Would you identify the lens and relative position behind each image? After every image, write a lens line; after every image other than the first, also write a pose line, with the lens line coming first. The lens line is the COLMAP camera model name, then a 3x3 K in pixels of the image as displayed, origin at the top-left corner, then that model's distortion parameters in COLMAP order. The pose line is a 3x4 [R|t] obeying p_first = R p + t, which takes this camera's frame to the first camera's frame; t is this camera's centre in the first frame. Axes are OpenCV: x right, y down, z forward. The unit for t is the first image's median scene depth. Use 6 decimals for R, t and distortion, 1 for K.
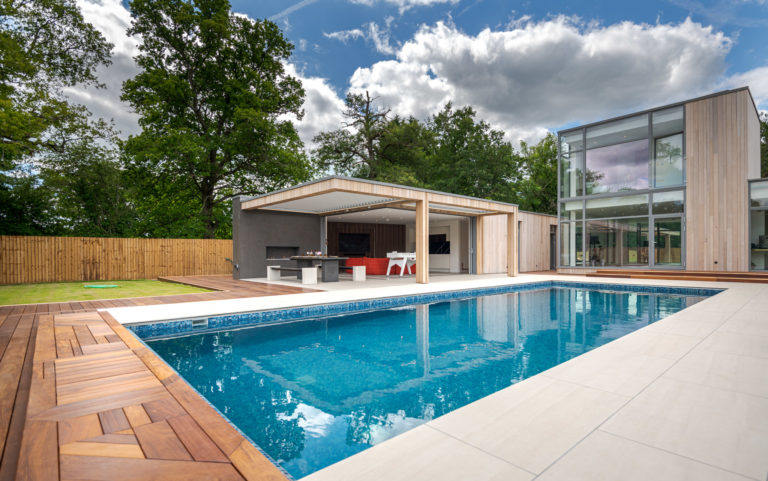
lens RADIAL K [[374.1, 0, 382.3], [0, 374.1, 257.2], [0, 0, 1]] dist [0.016728, -0.020899]
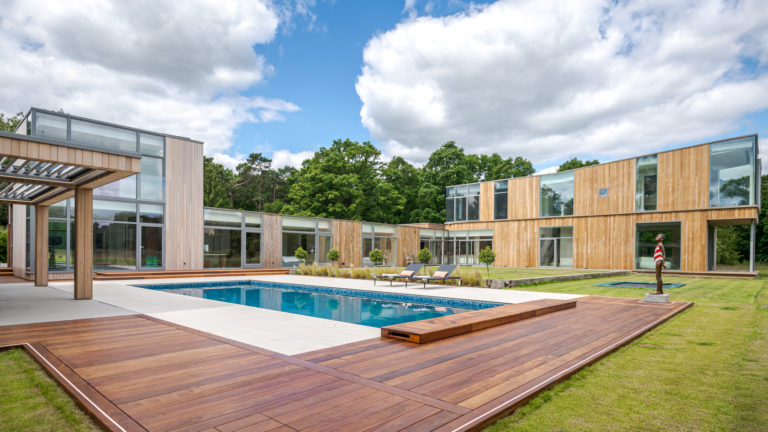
lens RADIAL K [[416.3, 0, 398.4], [0, 416.3, 258.5], [0, 0, 1]] dist [0.017933, -0.001215]
pose [[-0.123326, -0.005938, 0.992348, -0.558144], [-0.001905, 0.999982, 0.005747, -0.011741], [-0.992364, -0.001181, -0.123336, 0.332639]]
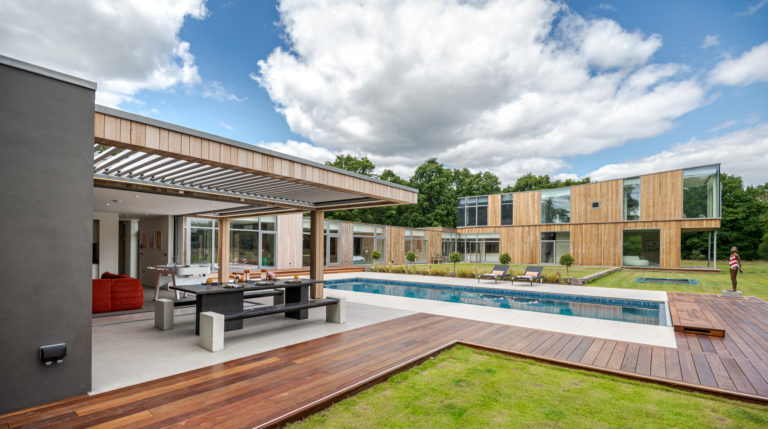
lens RADIAL K [[348.3, 0, 384.2], [0, 348.3, 249.7], [0, 0, 1]] dist [0.000282, -0.000448]
pose [[-0.179794, 0.001569, 0.983703, -0.545409], [-0.002713, 0.999994, -0.002091, -0.035525], [-0.983701, -0.003045, -0.179789, 0.687253]]
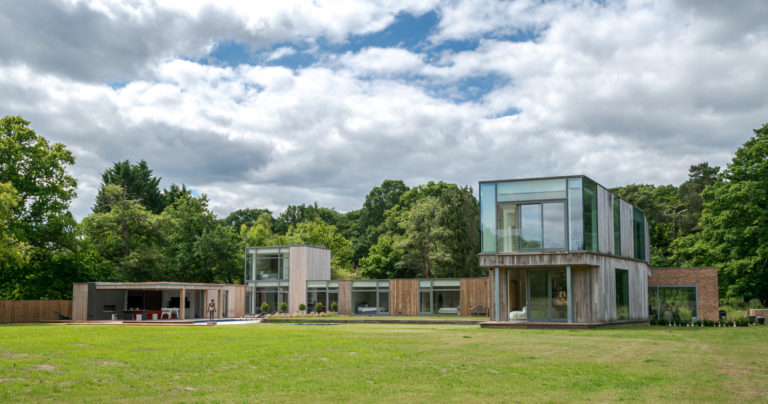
lens RADIAL K [[759.3, 0, 383.7], [0, 759.3, 236.0], [0, 0, 1]] dist [0.067870, 0.000263]
pose [[0.894368, 0.039224, 0.445610, -0.723816], [0.002888, 0.995621, -0.093434, -0.009223], [-0.447324, 0.084851, 0.890338, -3.109352]]
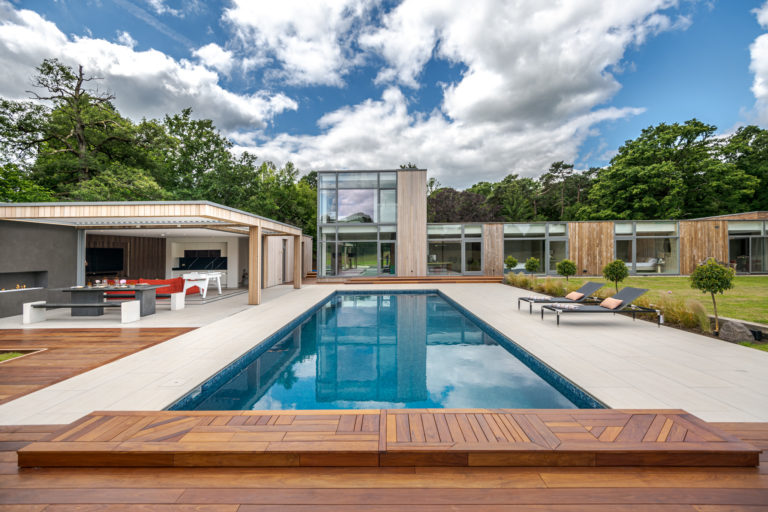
lens RADIAL K [[349.5, 0, 382.4], [0, 349.5, 252.4], [0, 0, 1]] dist [0.001231, -0.000708]
pose [[0.675686, -0.000182, 0.737190, -0.259394], [0.014922, 0.999798, -0.013430, -0.040584], [-0.737039, 0.020074, 0.675552, 0.047267]]
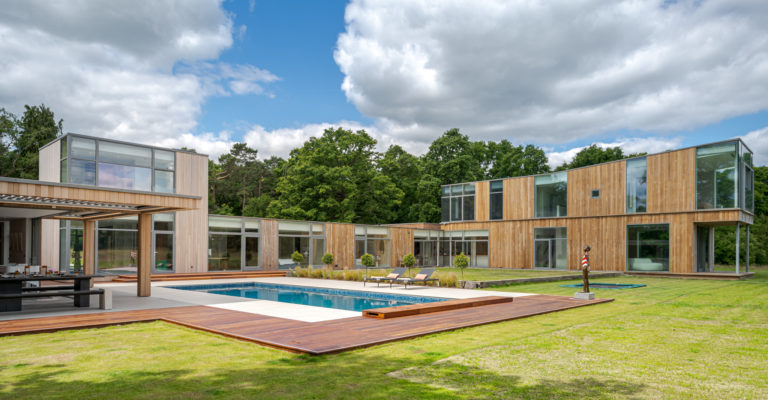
lens RADIAL K [[489.7, 0, 384.2], [0, 489.7, 249.2], [0, 0, 1]] dist [0.027243, -0.003459]
pose [[-0.092434, 0.008850, 0.995680, -0.877108], [0.001044, 0.999961, -0.008792, -0.030012], [-0.995718, 0.000227, -0.092439, 0.336442]]
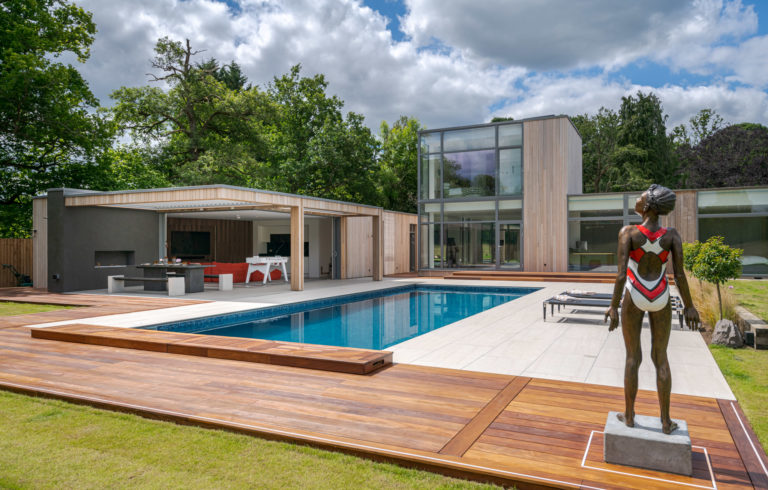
lens RADIAL K [[539.9, 0, 382.9], [0, 539.9, 251.7], [0, 0, 1]] dist [0.048651, -0.057797]
pose [[0.926432, -0.002832, 0.376451, -0.151953], [0.003060, 0.999995, -0.000008, -0.021778], [-0.376449, 0.001159, 0.926437, -0.276694]]
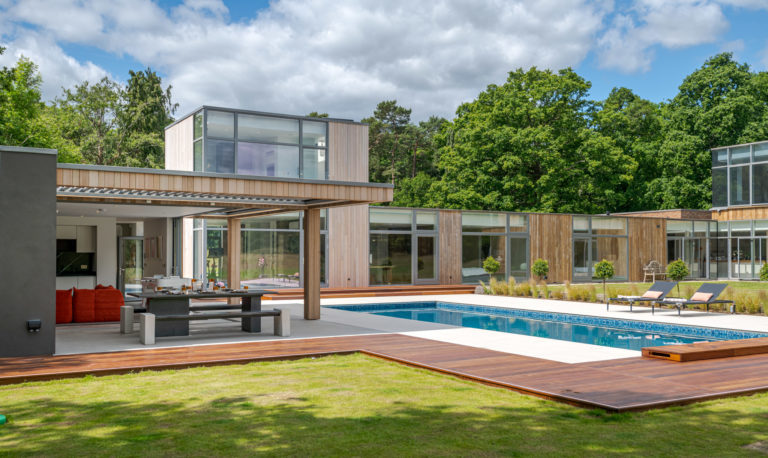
lens RADIAL K [[734.8, 0, 385.7], [0, 734.8, 247.0], [0, 0, 1]] dist [0.051229, -0.016619]
pose [[0.181376, 0.014340, 0.983309, -0.912188], [0.006204, 0.999857, -0.015725, -0.035117], [-0.983394, 0.008952, 0.181261, 0.408314]]
